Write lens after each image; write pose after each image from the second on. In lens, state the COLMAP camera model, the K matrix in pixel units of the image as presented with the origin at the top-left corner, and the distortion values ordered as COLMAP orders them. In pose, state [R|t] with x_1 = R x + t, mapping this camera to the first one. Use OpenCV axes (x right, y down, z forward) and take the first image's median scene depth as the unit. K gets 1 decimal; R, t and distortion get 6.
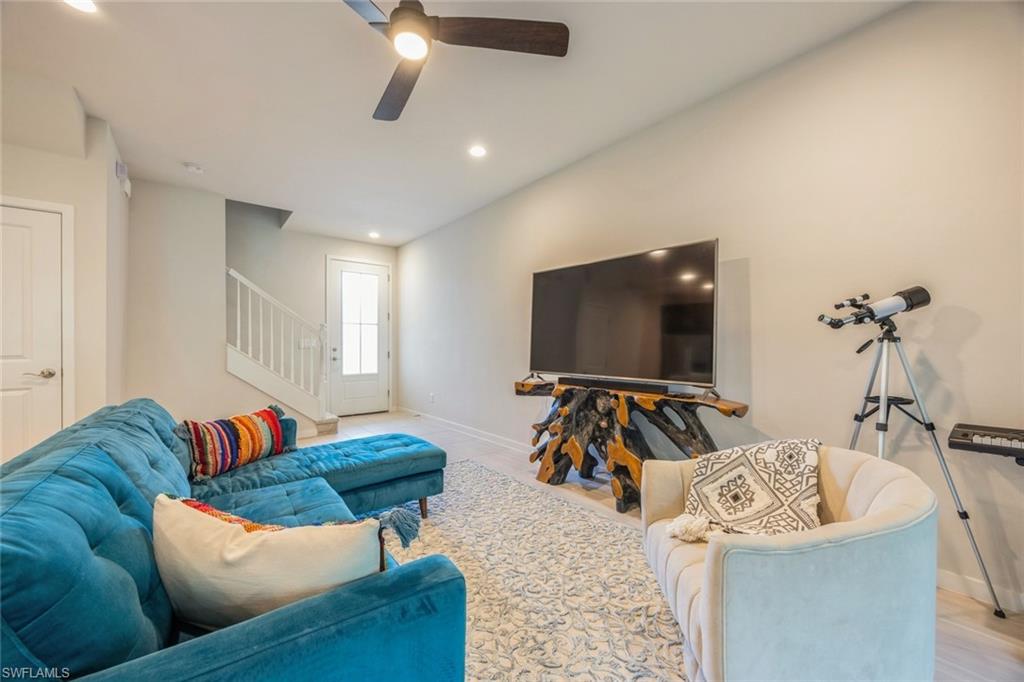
lens RADIAL K [[392.3, 0, 509.8], [0, 392.3, 341.6], [0, 0, 1]] dist [-0.002522, 0.000127]
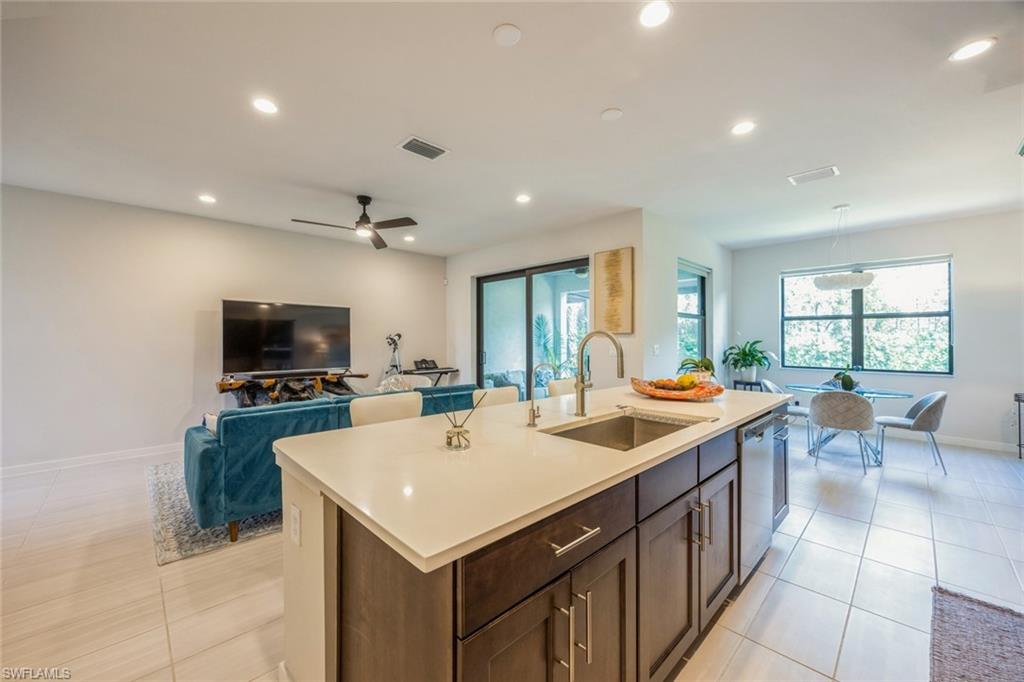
lens RADIAL K [[392.3, 0, 505.9], [0, 392.3, 332.8], [0, 0, 1]] dist [-0.002522, 0.000127]
pose [[-0.073575, 0.017852, 0.997130, -1.701959], [-0.003700, 0.999828, -0.018173, -0.054804], [-0.997283, -0.005026, -0.073496, 0.189915]]
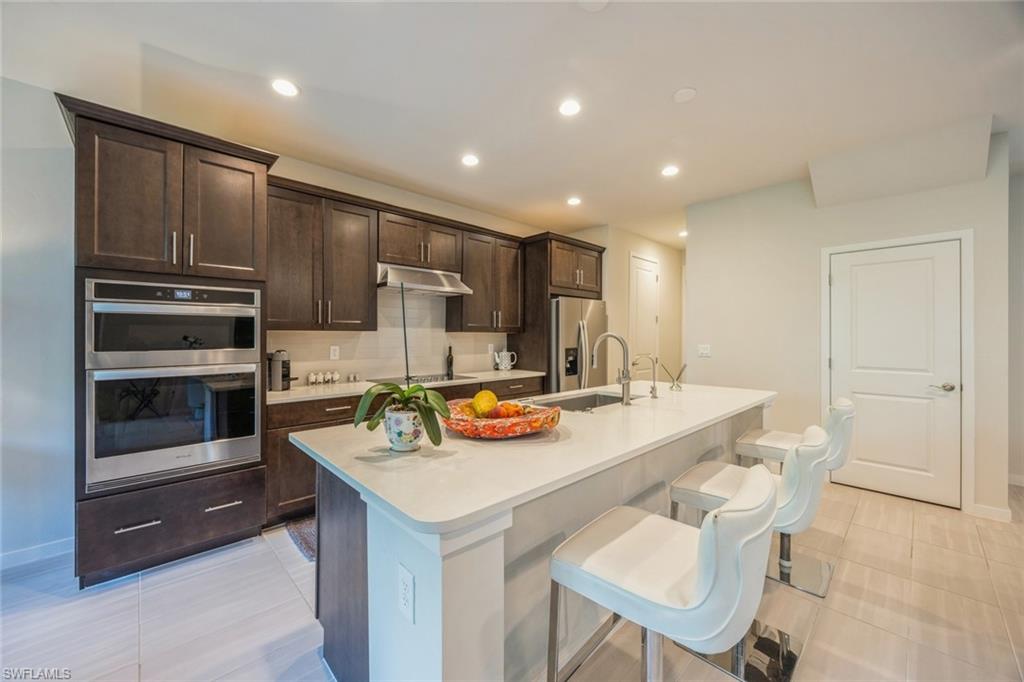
lens RADIAL K [[392.3, 0, 511.5], [0, 392.3, 337.1], [0, 0, 1]] dist [-0.002522, 0.000127]
pose [[0.071368, 0.007681, -0.997420, -0.161703], [0.002243, 0.999967, 0.007861, -0.069729], [0.997448, -0.002798, 0.071348, -0.306837]]
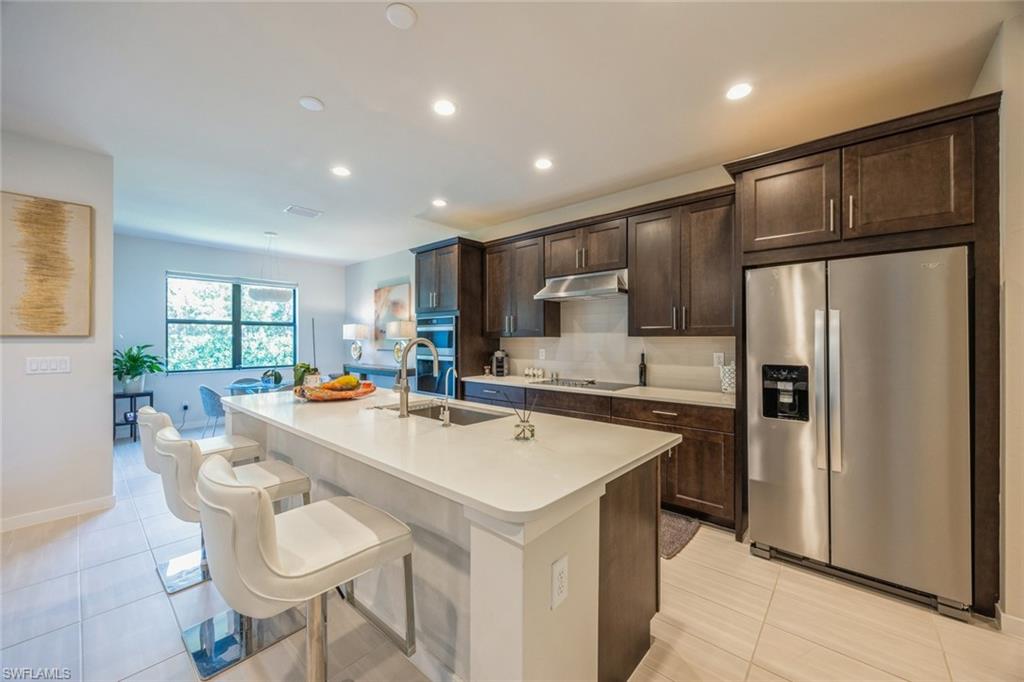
lens RADIAL K [[392.3, 0, 507.9], [0, 392.3, 338.2], [0, 0, 1]] dist [-0.002522, 0.000127]
pose [[-0.989167, 0.003943, -0.146744, -1.084328], [0.005112, 0.999958, -0.007586, -0.065118], [0.146708, -0.008254, -0.989145, 0.801867]]
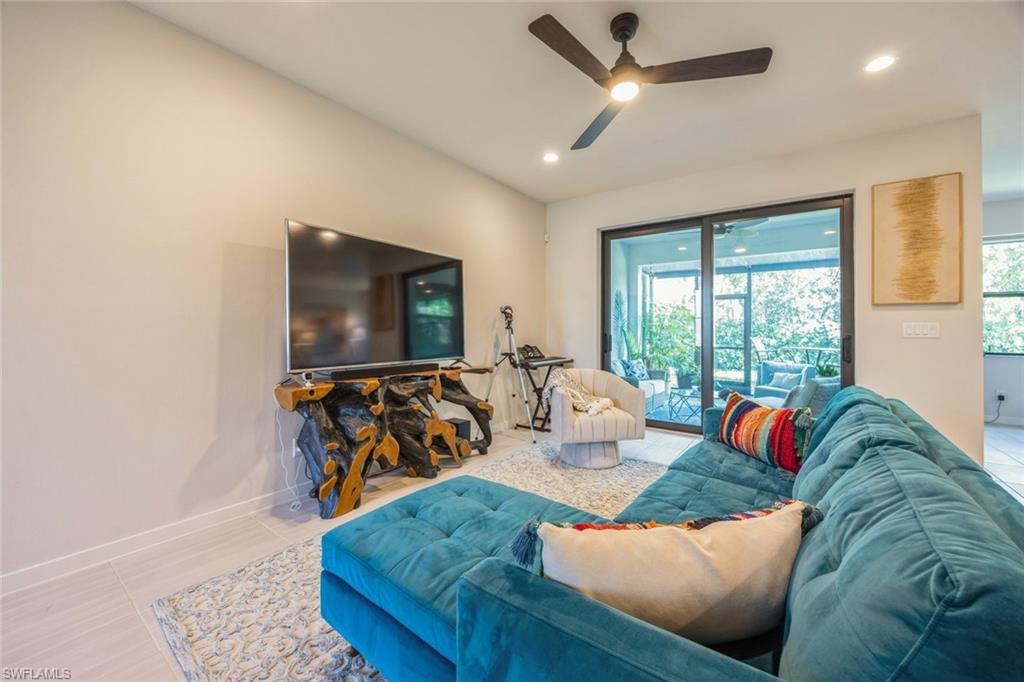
lens RADIAL K [[392.3, 0, 510.7], [0, 392.3, 327.9], [0, 0, 1]] dist [-0.002522, 0.000127]
pose [[-0.240791, 0.002239, 0.970574, -0.841992], [-0.010459, 0.999933, -0.004901, 0.004340], [-0.970521, -0.011332, -0.240752, 1.025457]]
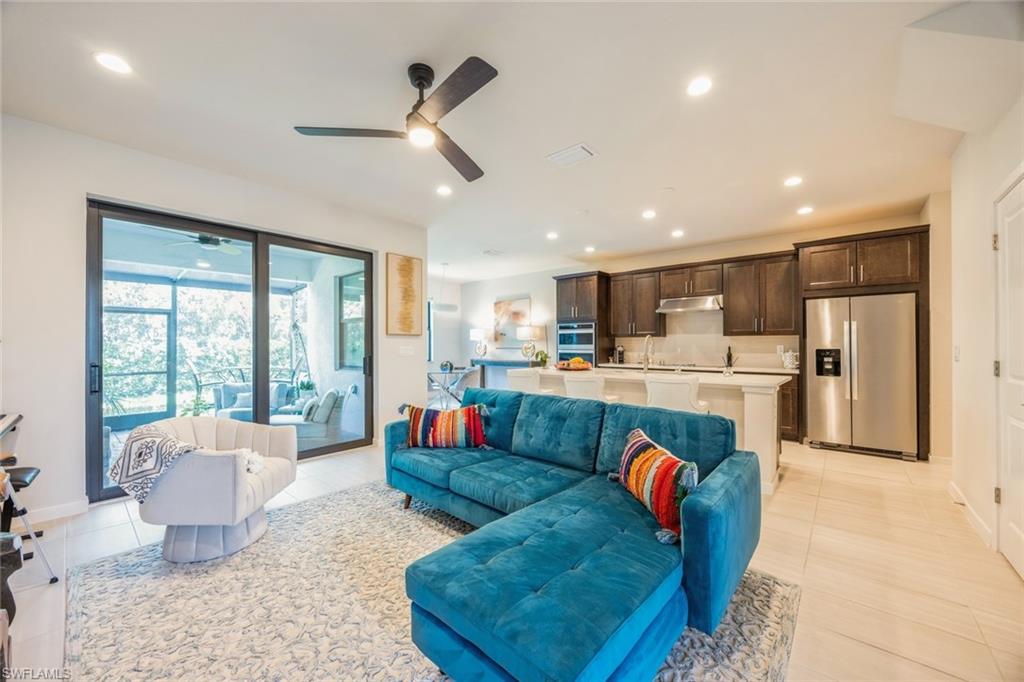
lens RADIAL K [[392.3, 0, 507.0], [0, 392.3, 343.5], [0, 0, 1]] dist [-0.002522, 0.000127]
pose [[-0.986779, 0.003161, -0.162041, -0.181188], [0.004650, 0.999950, -0.008815, -0.025499], [0.162005, -0.009452, -0.986745, 1.476292]]
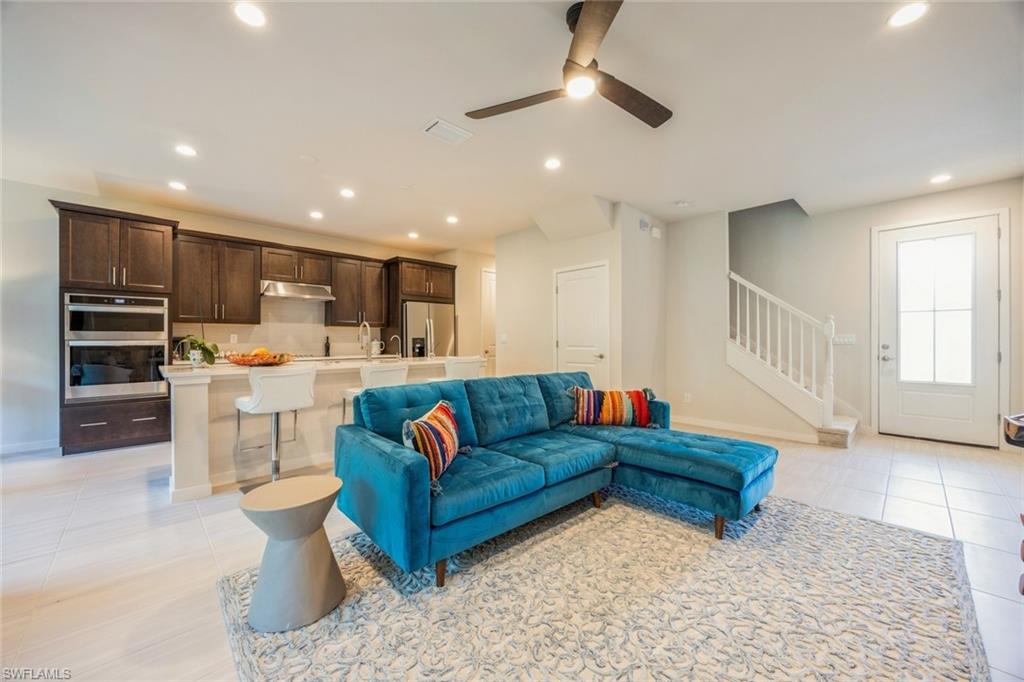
lens RADIAL K [[392.3, 0, 516.0], [0, 392.3, 341.8], [0, 0, 1]] dist [-0.002522, 0.000127]
pose [[0.079989, 0.005653, -0.996780, 0.581560], [0.006864, 0.999957, 0.006222, 0.002266], [0.996772, -0.007339, 0.079947, 0.452544]]
